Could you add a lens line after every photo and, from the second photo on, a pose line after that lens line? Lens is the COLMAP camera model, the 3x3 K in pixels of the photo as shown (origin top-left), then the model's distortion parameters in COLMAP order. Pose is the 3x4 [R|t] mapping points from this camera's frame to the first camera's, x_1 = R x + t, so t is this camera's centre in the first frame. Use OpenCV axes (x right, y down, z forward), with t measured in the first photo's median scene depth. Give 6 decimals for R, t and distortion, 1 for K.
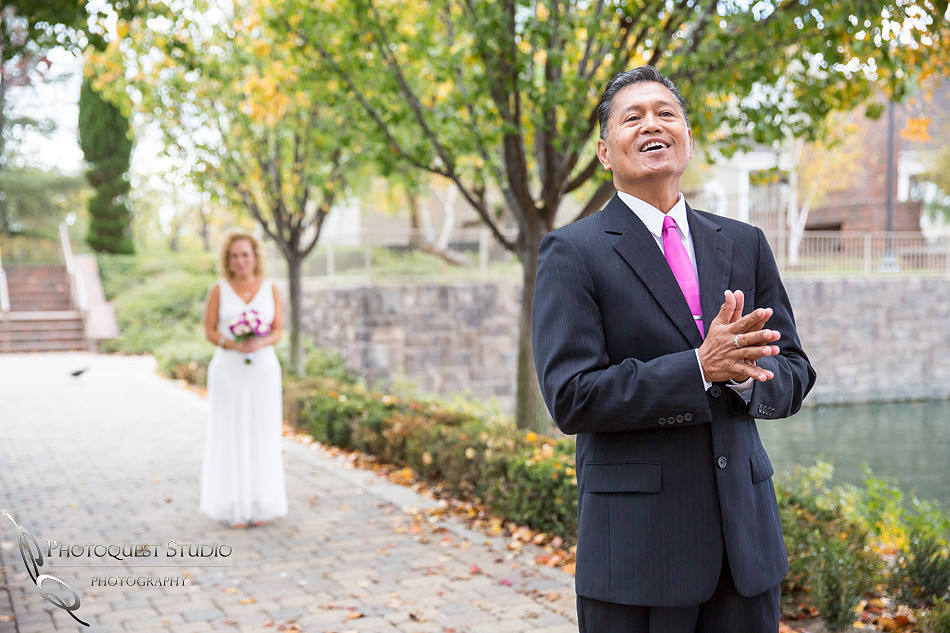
lens RADIAL K [[1225.3, 0, 475.0], [0, 1225.3, 316.5], [0, 0, 1]] dist [0.094328, -0.015281]
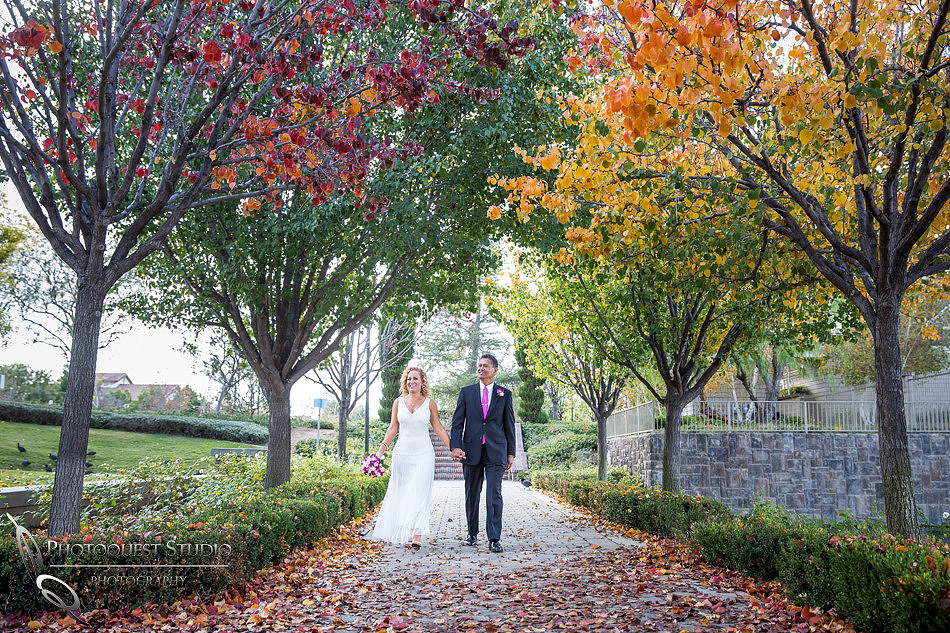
lens RADIAL K [[1082.6, 0, 473.6], [0, 1082.6, 297.2], [0, 0, 1]] dist [-0.014541, -0.020045]
pose [[0.911284, -0.053942, -0.408231, 0.263208], [-0.022706, 0.983292, -0.180615, 0.054620], [0.411153, 0.173861, 0.894833, -0.383029]]
